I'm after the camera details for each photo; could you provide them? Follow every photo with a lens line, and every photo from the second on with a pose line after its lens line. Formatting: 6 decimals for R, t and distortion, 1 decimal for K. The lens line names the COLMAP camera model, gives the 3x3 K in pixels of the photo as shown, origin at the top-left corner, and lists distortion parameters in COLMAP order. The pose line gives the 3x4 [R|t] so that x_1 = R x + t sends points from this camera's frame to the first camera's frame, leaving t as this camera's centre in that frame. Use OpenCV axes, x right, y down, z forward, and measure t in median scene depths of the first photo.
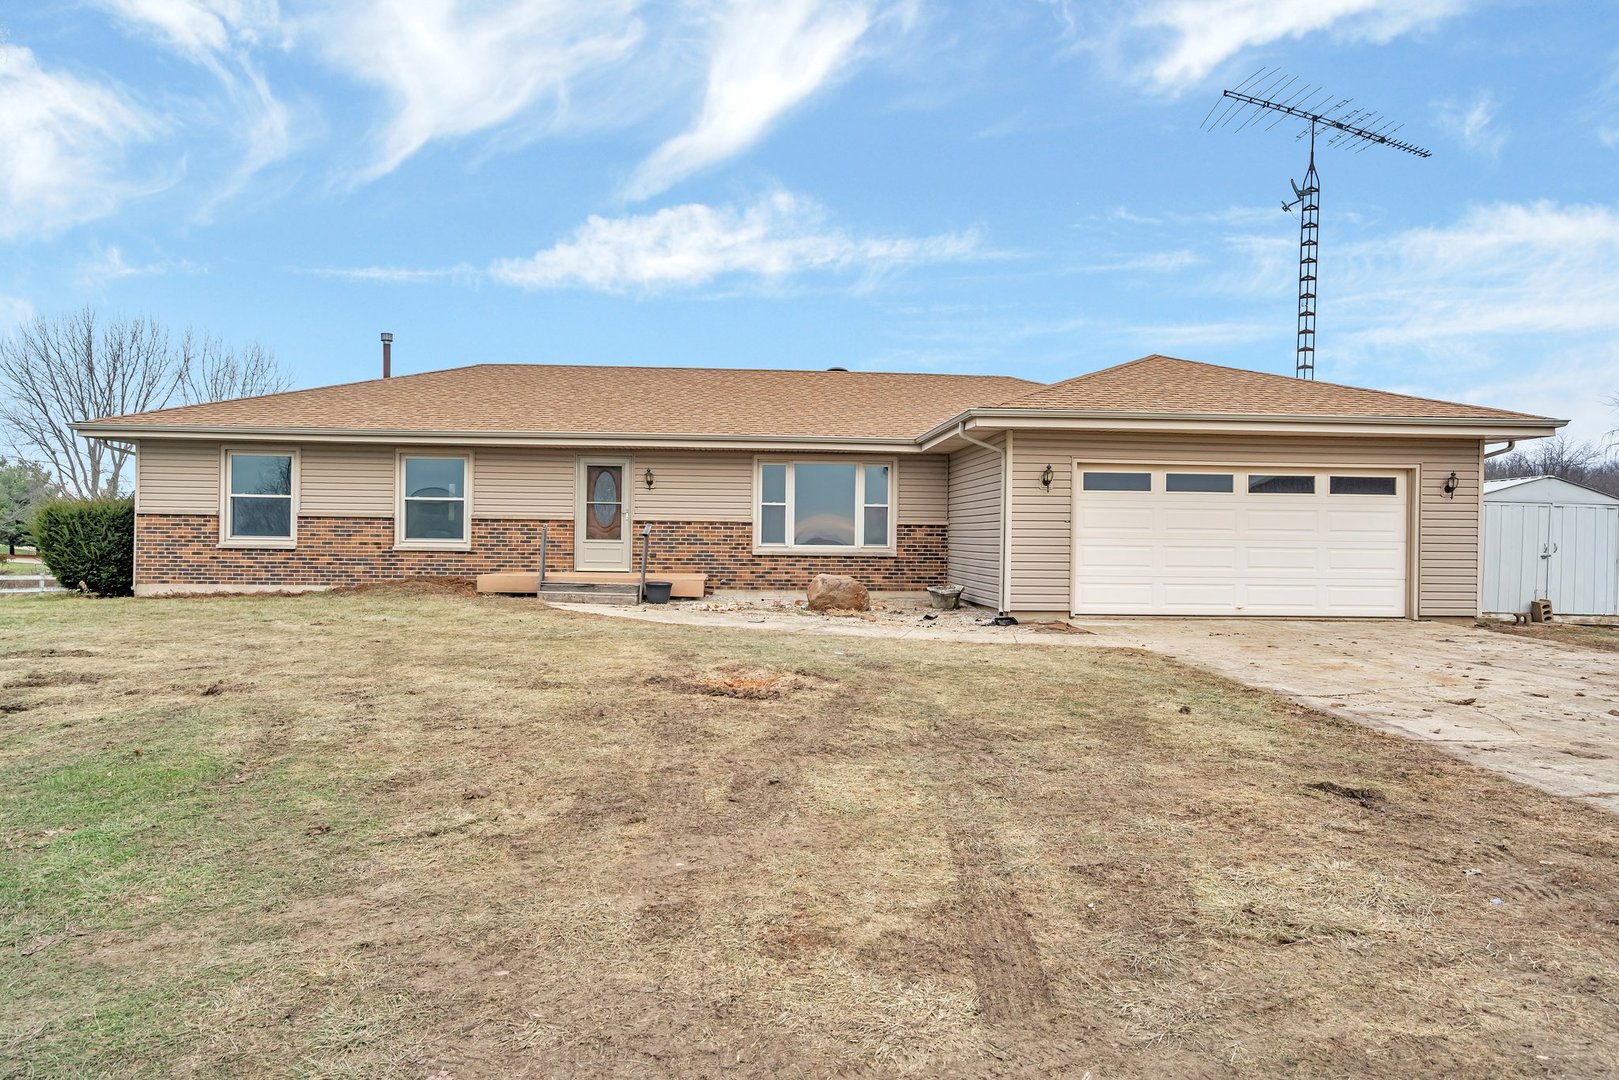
lens RADIAL K [[1030.6, 0, 809.4], [0, 1030.6, 539.9], [0, 0, 1]] dist [0.023937, 0.000573]
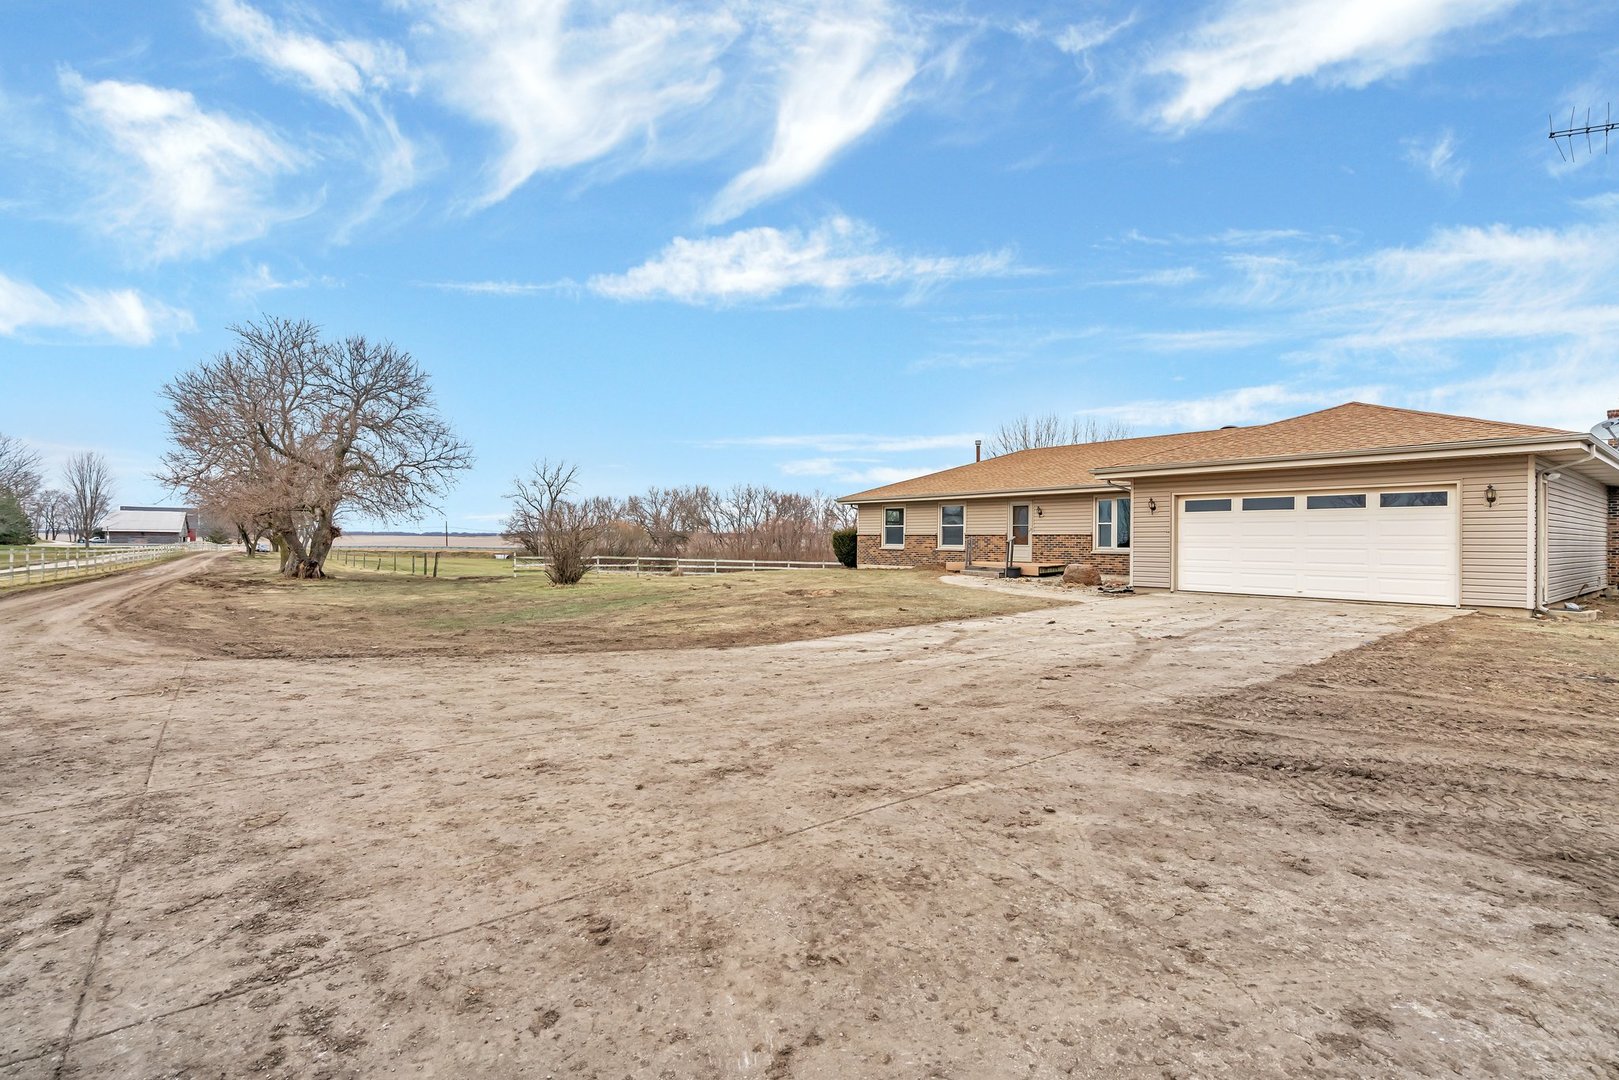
lens RADIAL K [[762.6, 0, 809.7], [0, 762.6, 542.6], [0, 0, 1]] dist [-0.006456, 0.001134]
pose [[0.582662, -0.005583, -0.812696, 0.717061], [-0.002751, 0.999957, -0.008842, 0.008734], [0.812710, 0.007388, 0.582622, -0.118139]]
